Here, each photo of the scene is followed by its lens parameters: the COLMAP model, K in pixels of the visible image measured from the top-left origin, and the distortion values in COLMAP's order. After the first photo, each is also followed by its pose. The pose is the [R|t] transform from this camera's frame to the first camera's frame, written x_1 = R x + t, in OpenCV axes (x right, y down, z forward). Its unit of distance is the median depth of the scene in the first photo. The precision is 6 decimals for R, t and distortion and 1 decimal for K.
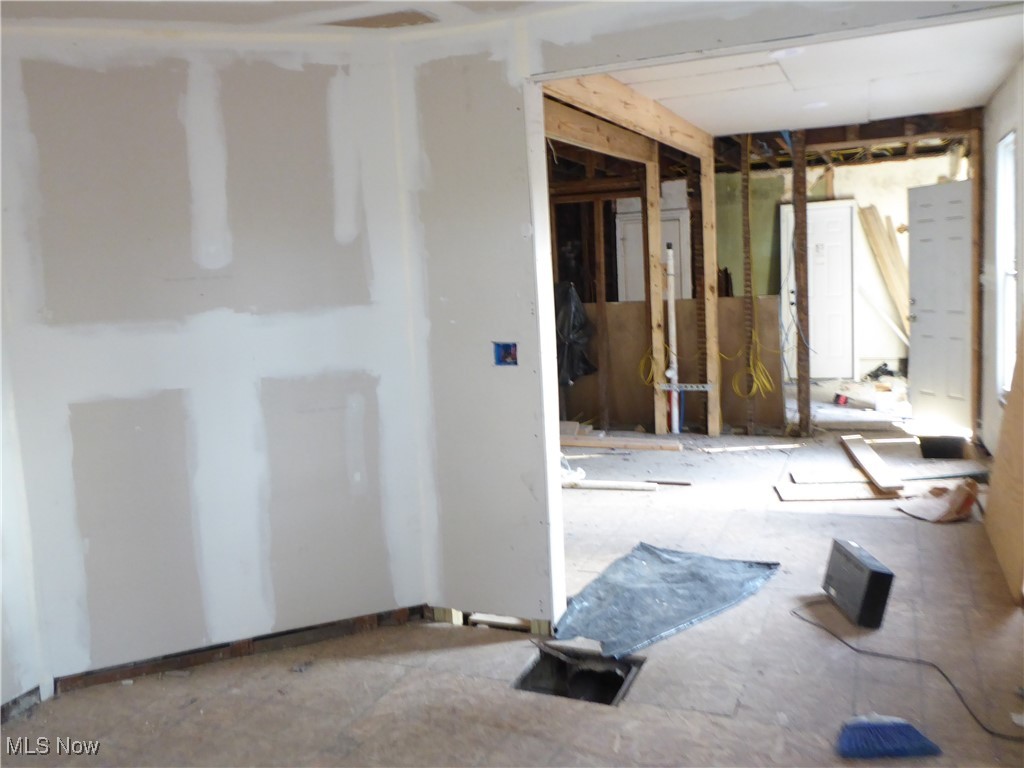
lens RADIAL K [[882.6, 0, 512.0], [0, 882.6, 384.0], [0, 0, 1]] dist [0.004025, 0.001349]
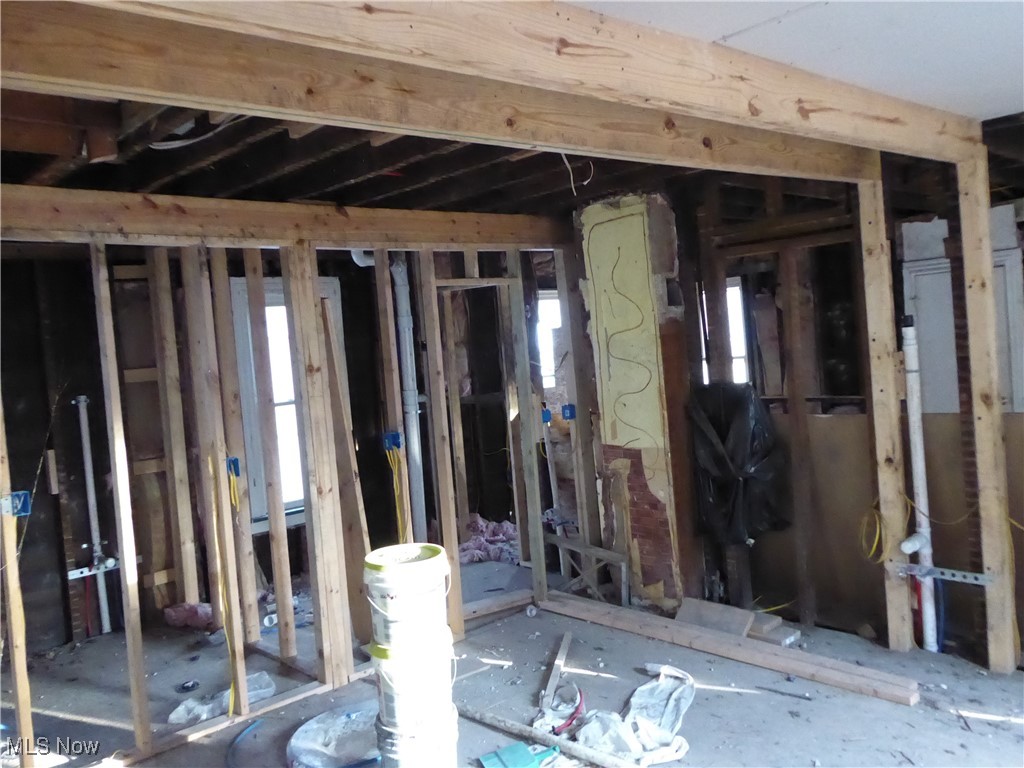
lens RADIAL K [[854.4, 0, 510.7], [0, 854.4, 372.9], [0, 0, 1]] dist [0.001854, -0.001414]
pose [[0.904317, -0.005028, -0.426832, 0.181223], [-0.024844, 0.997616, -0.064388, -0.080521], [0.426138, 0.068831, 0.902036, 0.393098]]
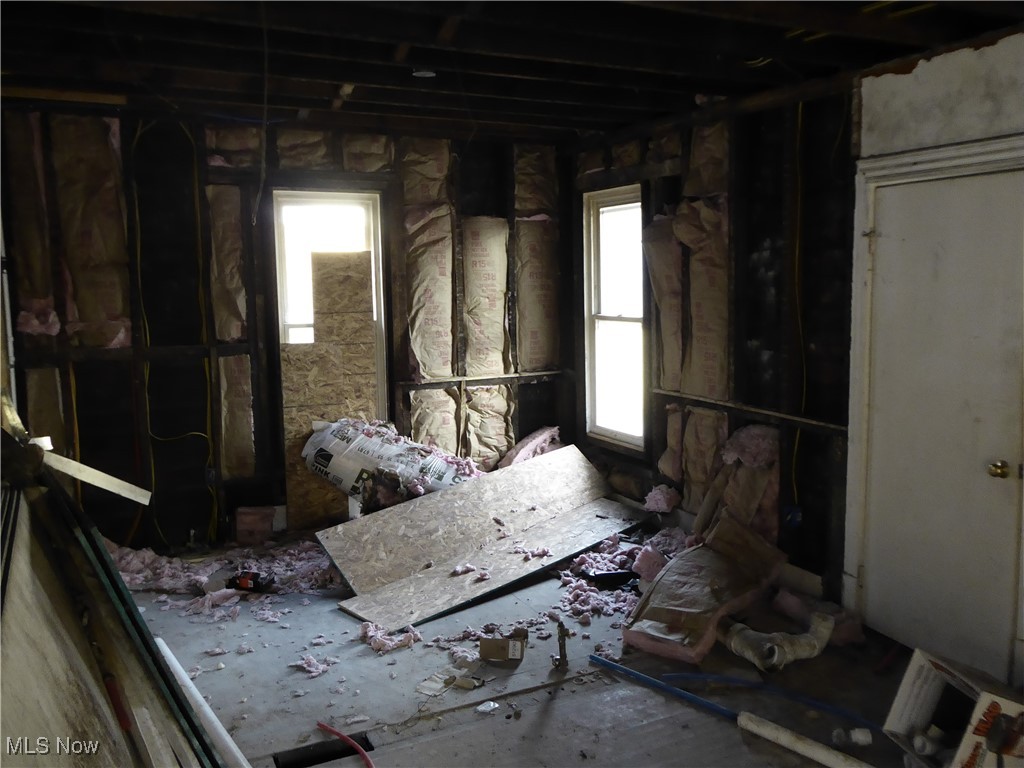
lens RADIAL K [[882.6, 0, 512.0], [0, 882.6, 384.0], [0, 0, 1]] dist [0.004025, 0.001349]
pose [[0.756028, 0.121940, -0.643080, 0.357253], [-0.115888, 0.991908, 0.051843, -0.157078], [0.644199, 0.035330, 0.764042, 0.945971]]
